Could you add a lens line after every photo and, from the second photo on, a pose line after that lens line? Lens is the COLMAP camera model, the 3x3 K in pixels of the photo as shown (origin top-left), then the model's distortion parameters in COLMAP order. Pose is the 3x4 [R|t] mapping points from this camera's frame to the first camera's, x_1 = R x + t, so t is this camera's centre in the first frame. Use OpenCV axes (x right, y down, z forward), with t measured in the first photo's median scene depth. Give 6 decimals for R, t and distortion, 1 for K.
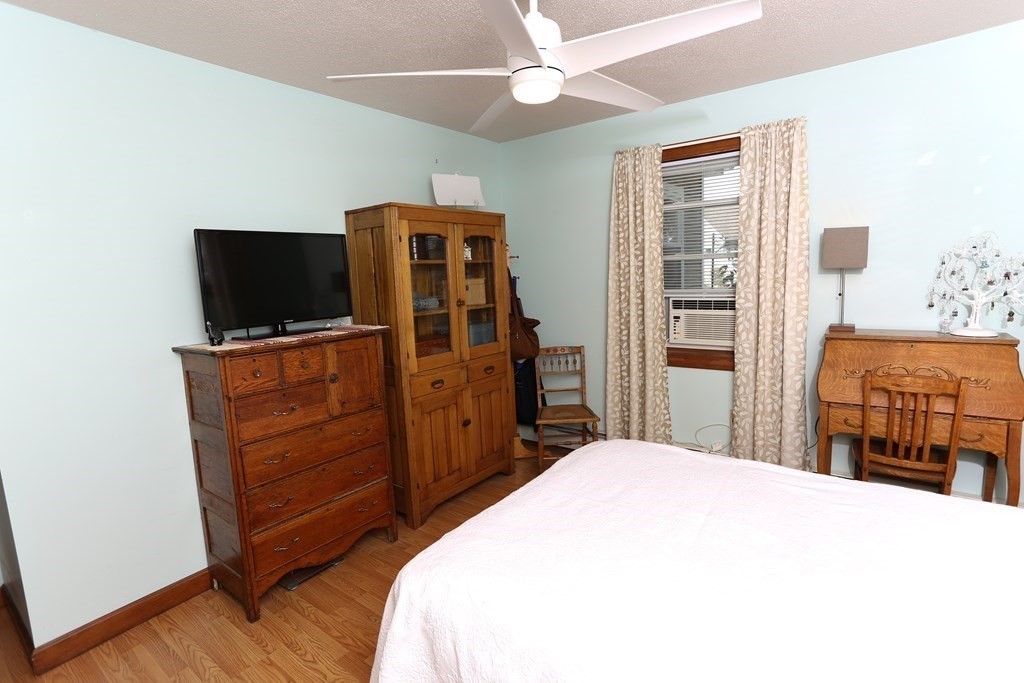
lens RADIAL K [[492.3, 0, 511.4], [0, 492.3, 336.6], [0, 0, 1]] dist [-0.038787, 0.017365]
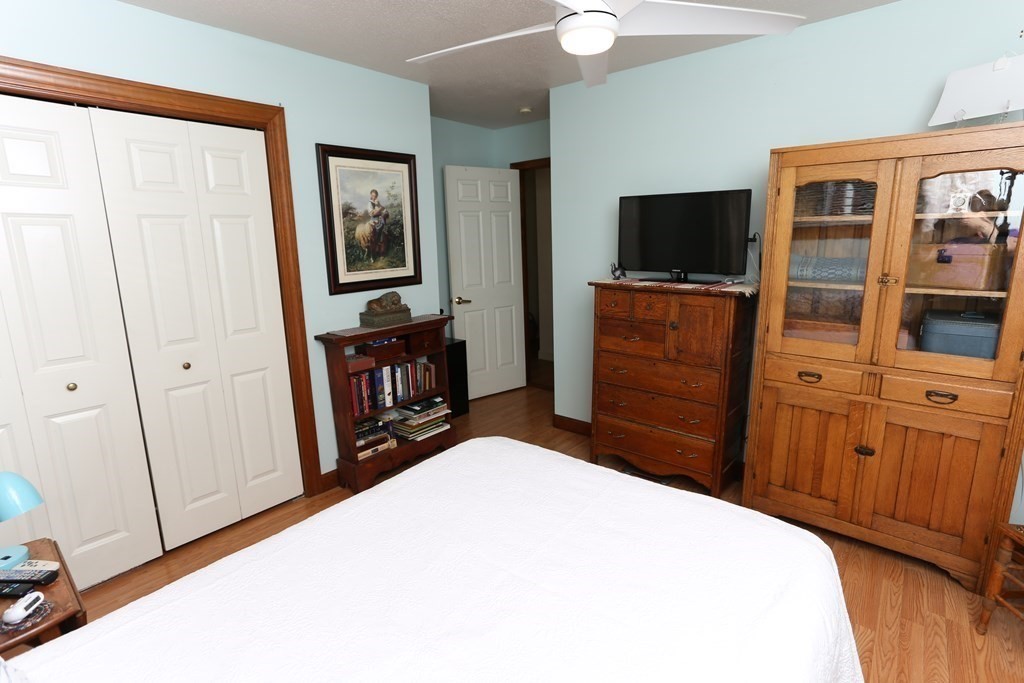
lens RADIAL K [[492.3, 0, 512.8], [0, 492.3, 337.1], [0, 0, 1]] dist [-0.038787, 0.017365]
pose [[-0.042257, 0.250707, -0.967140, 0.702714], [-0.110483, 0.960896, 0.253916, -0.127120], [0.992979, 0.117583, -0.012906, 0.619592]]
